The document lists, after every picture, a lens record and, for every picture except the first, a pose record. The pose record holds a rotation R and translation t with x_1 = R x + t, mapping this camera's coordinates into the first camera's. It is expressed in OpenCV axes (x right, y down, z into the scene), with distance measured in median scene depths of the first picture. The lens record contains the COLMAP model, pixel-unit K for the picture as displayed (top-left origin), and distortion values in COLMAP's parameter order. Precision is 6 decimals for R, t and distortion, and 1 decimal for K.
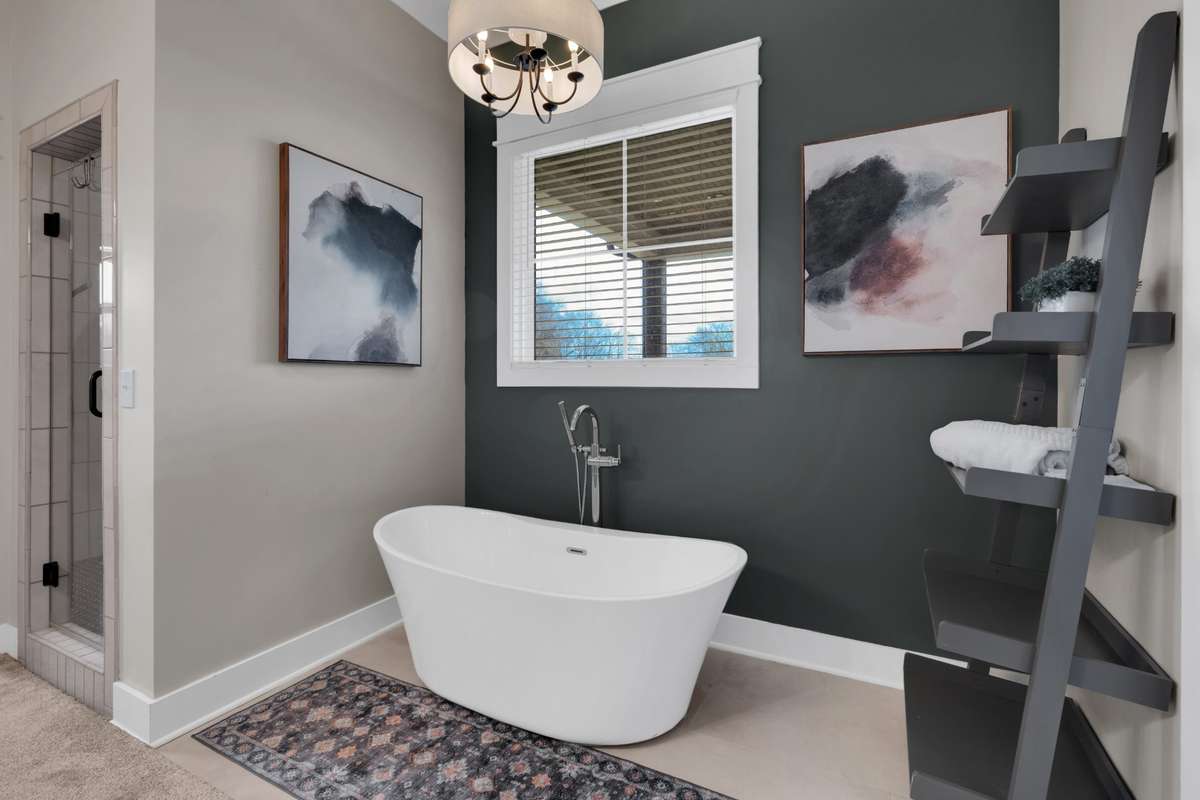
lens RADIAL K [[550.9, 0, 603.4], [0, 550.9, 387.0], [0, 0, 1]] dist [-0.001251, 0.001111]
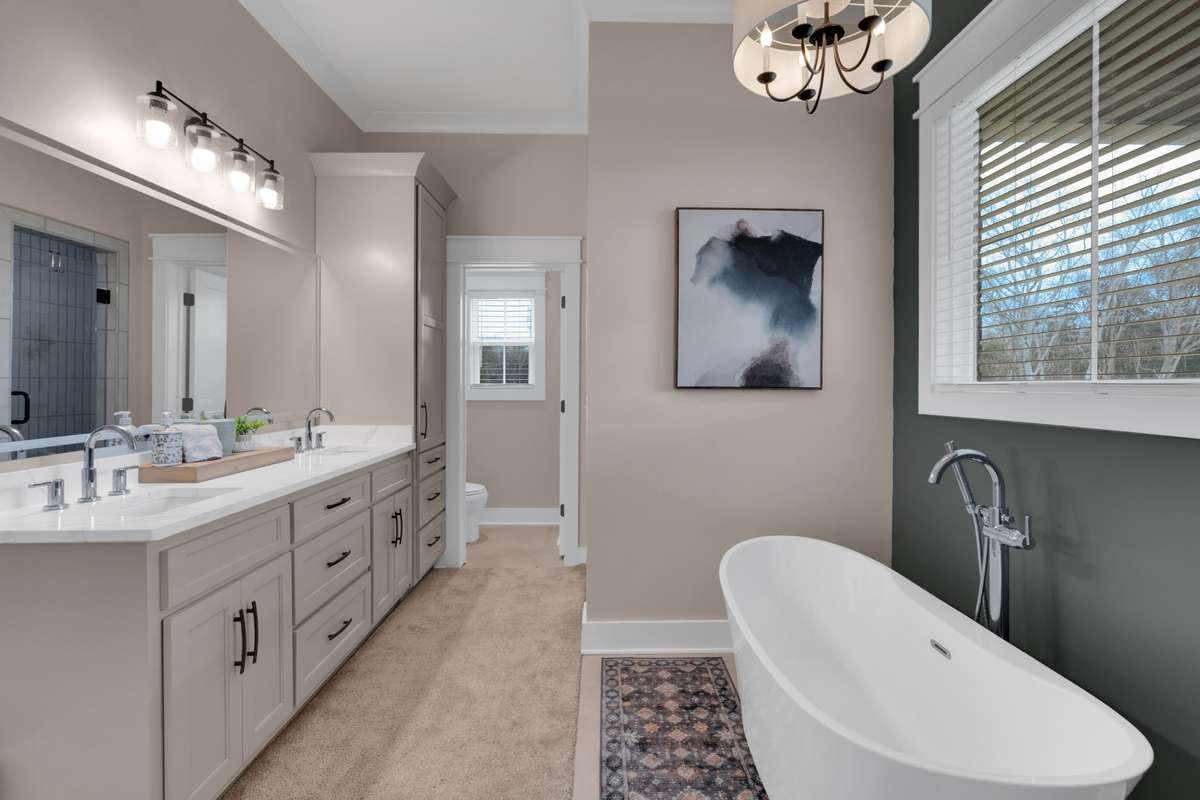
lens RADIAL K [[556.2, 0, 609.7], [0, 556.2, 389.8], [0, 0, 1]] dist [0.000144, -0.000170]
pose [[0.473060, 0.009607, -0.880978, 0.439822], [-0.011650, 0.999921, 0.004649, -0.048584], [0.880953, 0.008064, 0.473135, 0.299562]]
